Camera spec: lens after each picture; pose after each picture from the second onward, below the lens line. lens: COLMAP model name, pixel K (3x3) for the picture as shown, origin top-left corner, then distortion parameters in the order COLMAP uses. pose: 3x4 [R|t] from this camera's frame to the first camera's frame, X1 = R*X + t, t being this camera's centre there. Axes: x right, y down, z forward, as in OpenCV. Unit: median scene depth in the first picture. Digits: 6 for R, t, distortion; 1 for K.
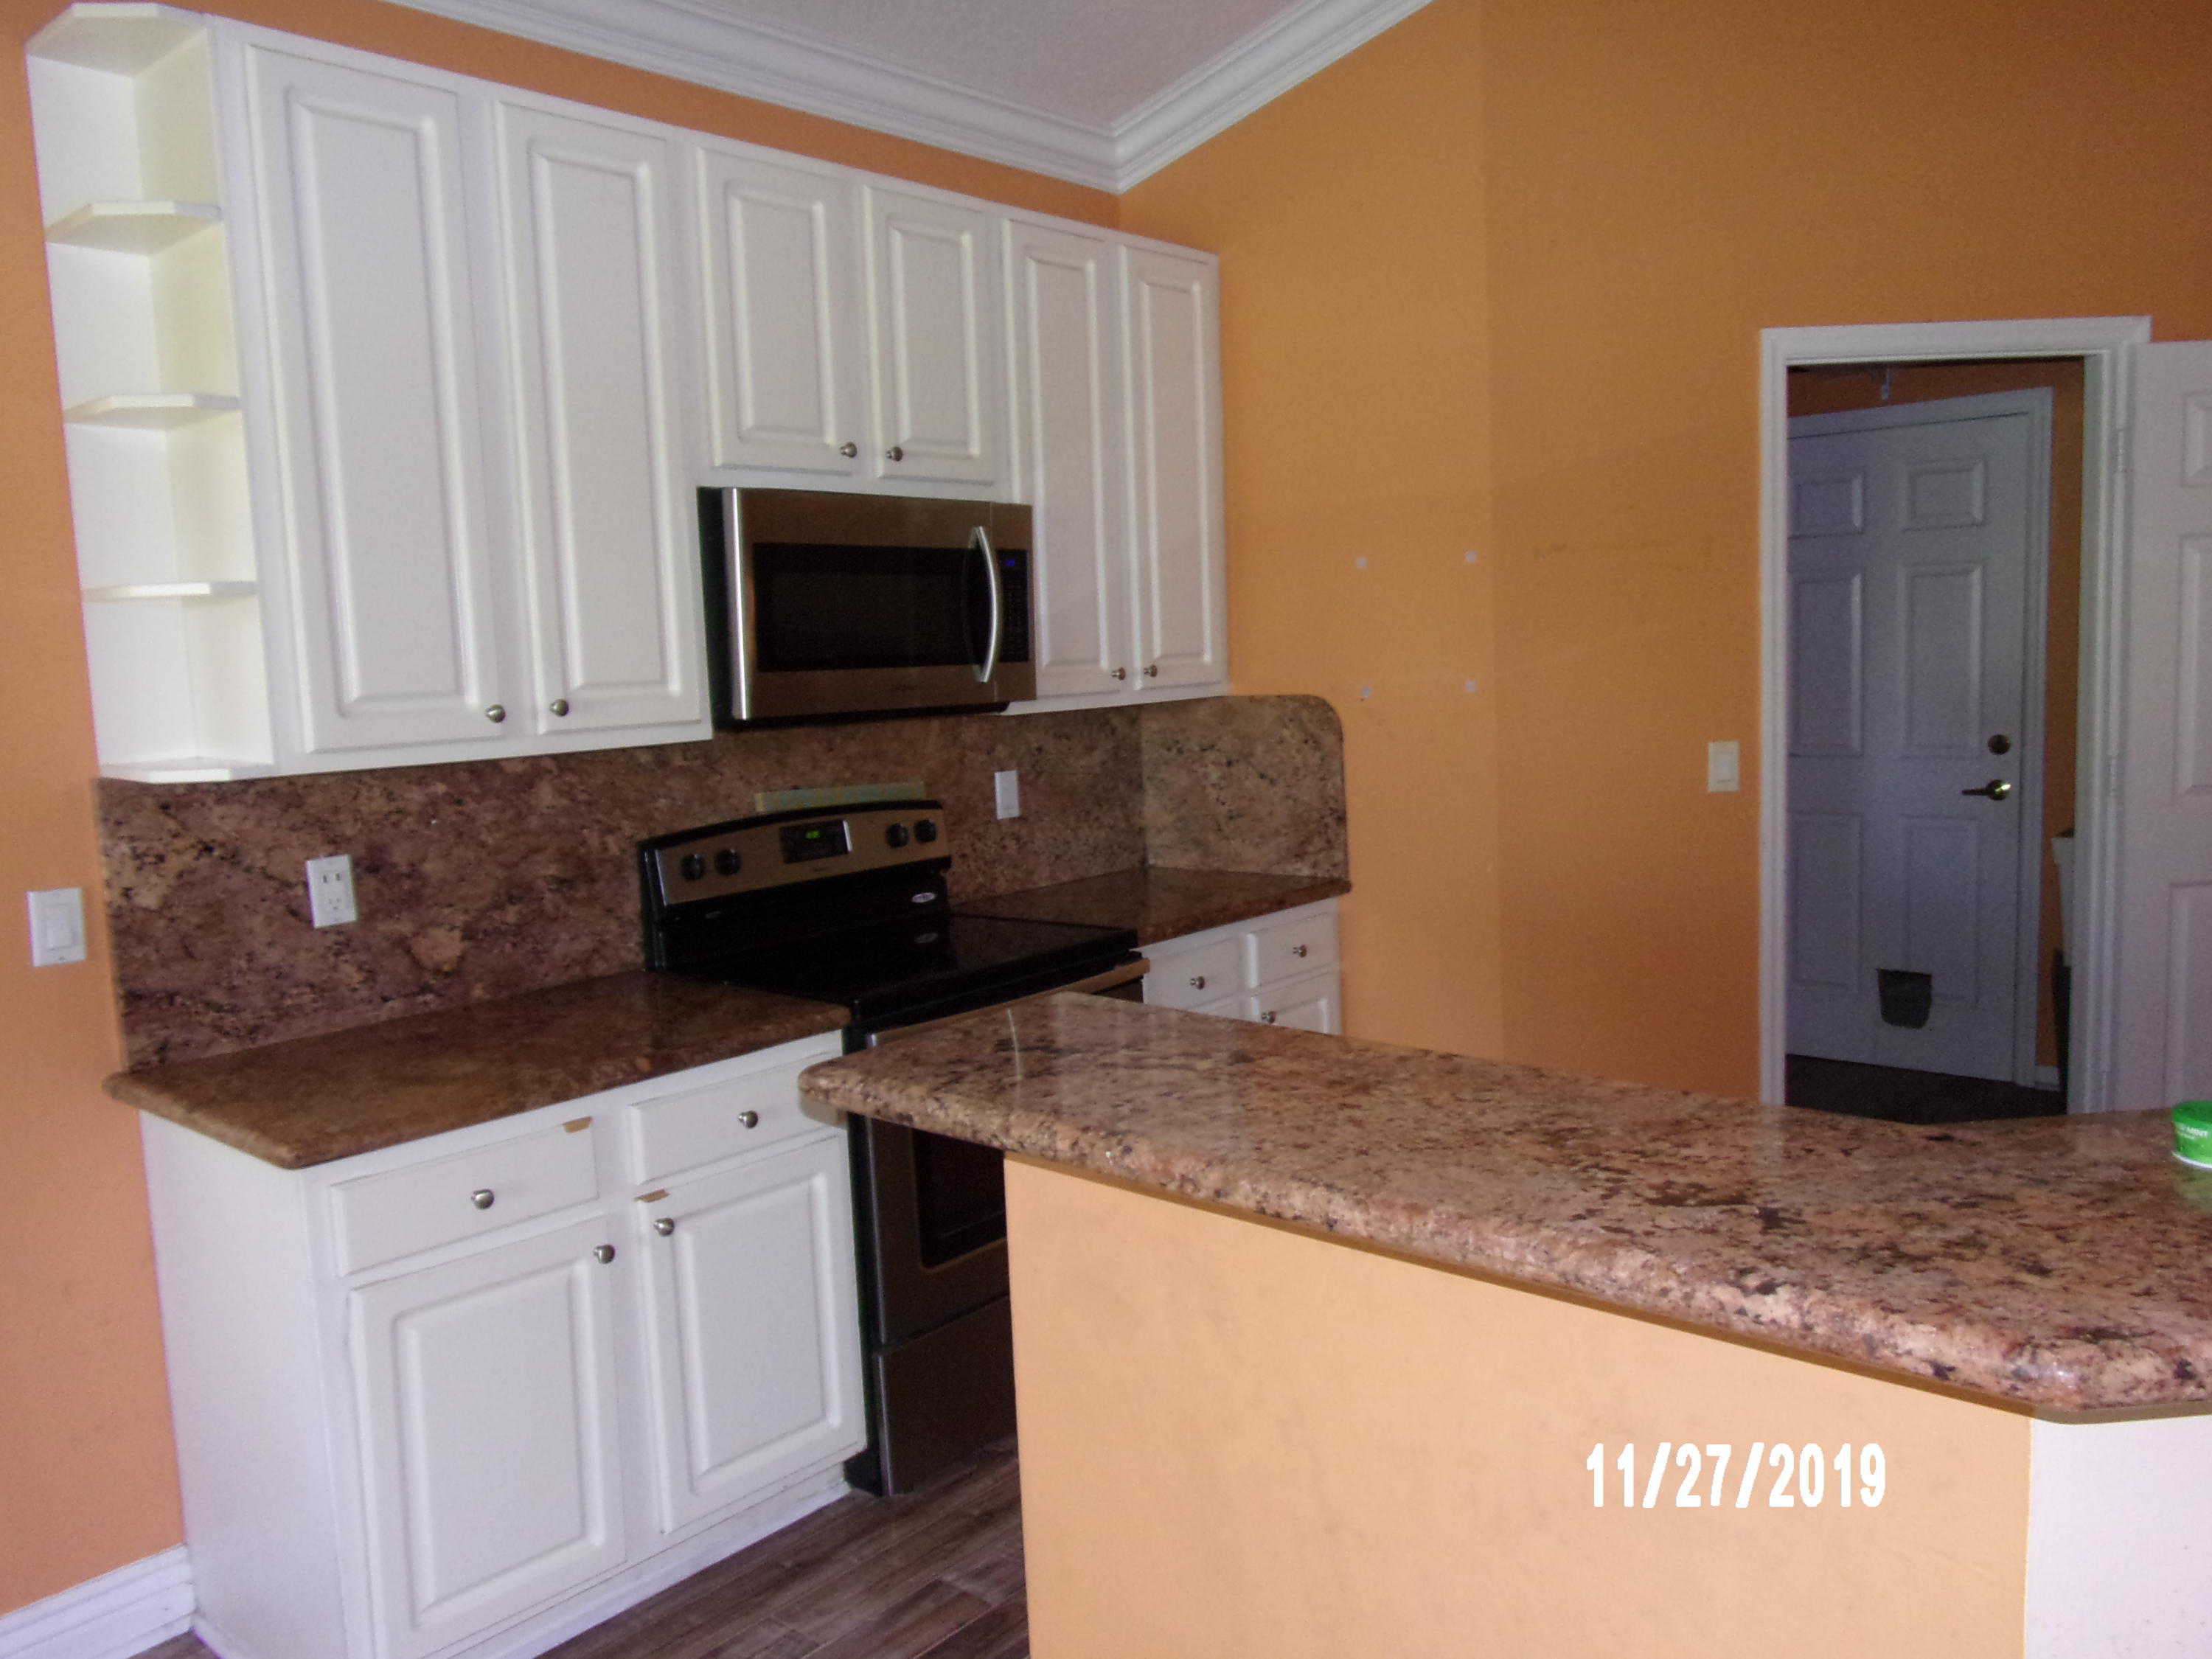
lens RADIAL K [[1656.5, 0, 1099.9], [0, 1656.5, 833.7], [0, 0, 1]] dist [-0.008693, -0.000188]
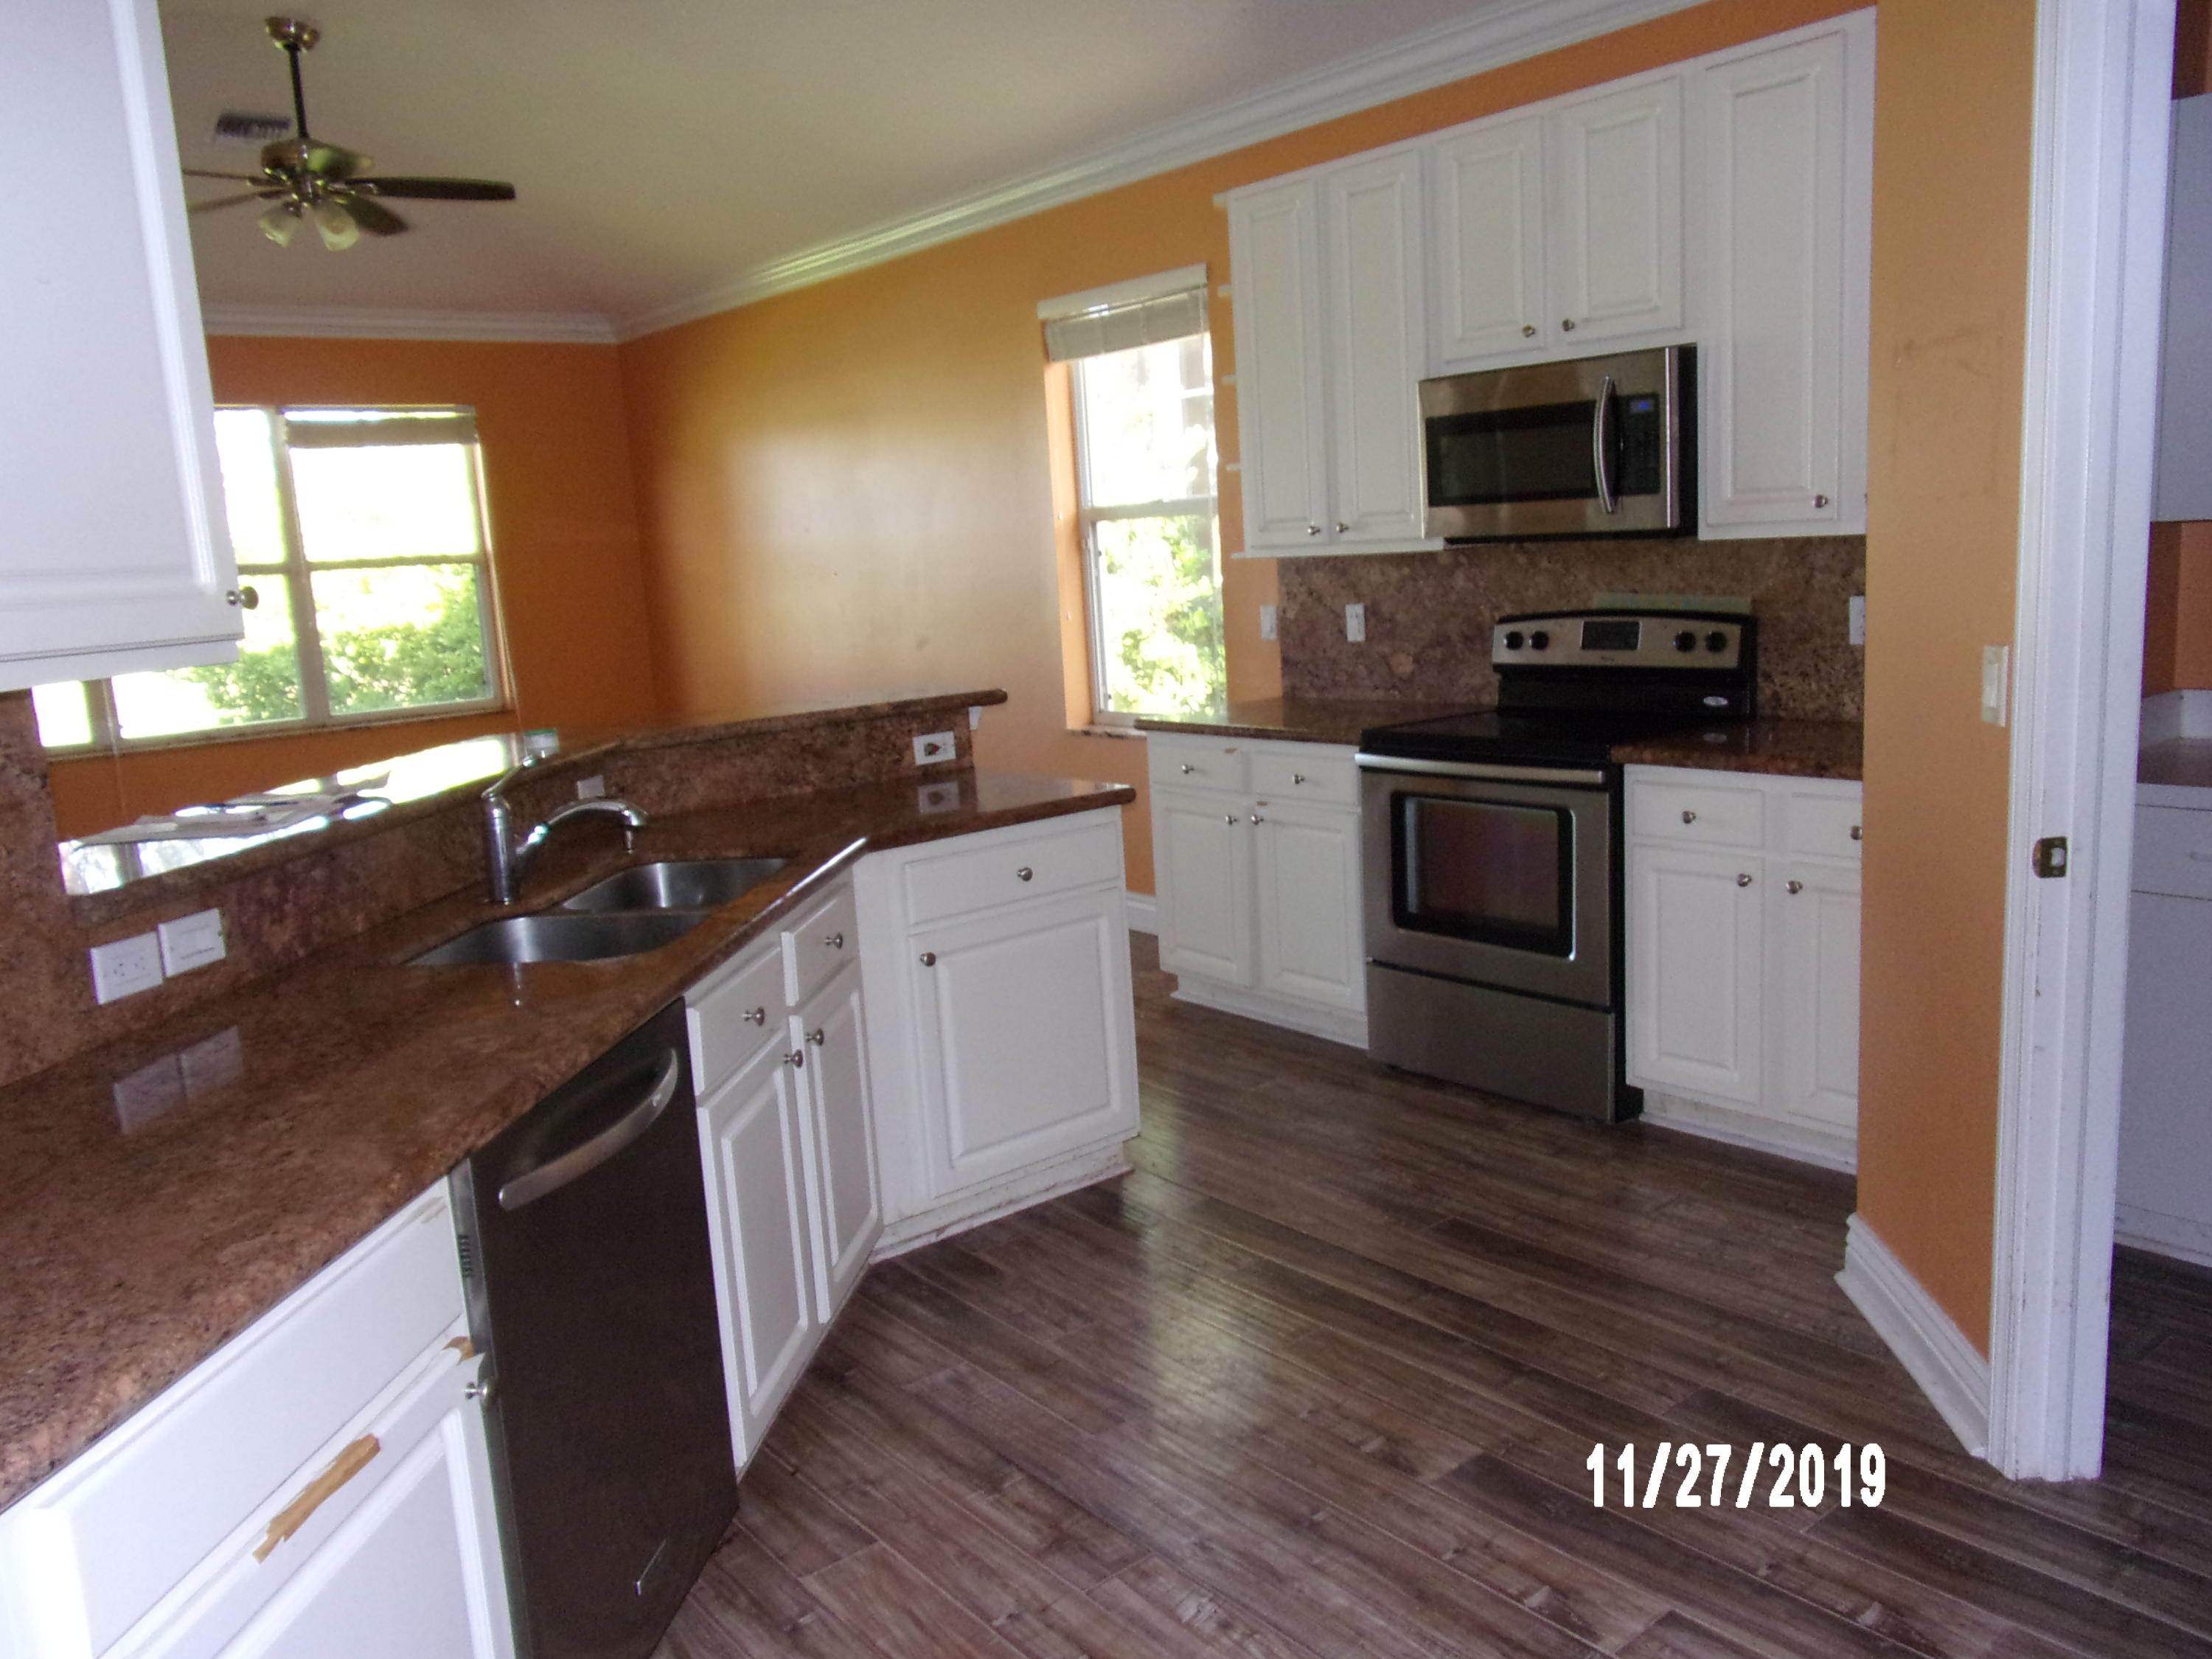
lens RADIAL K [[1656.5, 0, 1099.4], [0, 1656.5, 824.7], [0, 0, 1]] dist [-0.008693, -0.000188]
pose [[-0.167401, 0.217550, -0.961587, 1.268794], [-0.046200, 0.972548, 0.228072, -0.139339], [0.984806, 0.082605, -0.152755, 0.921558]]
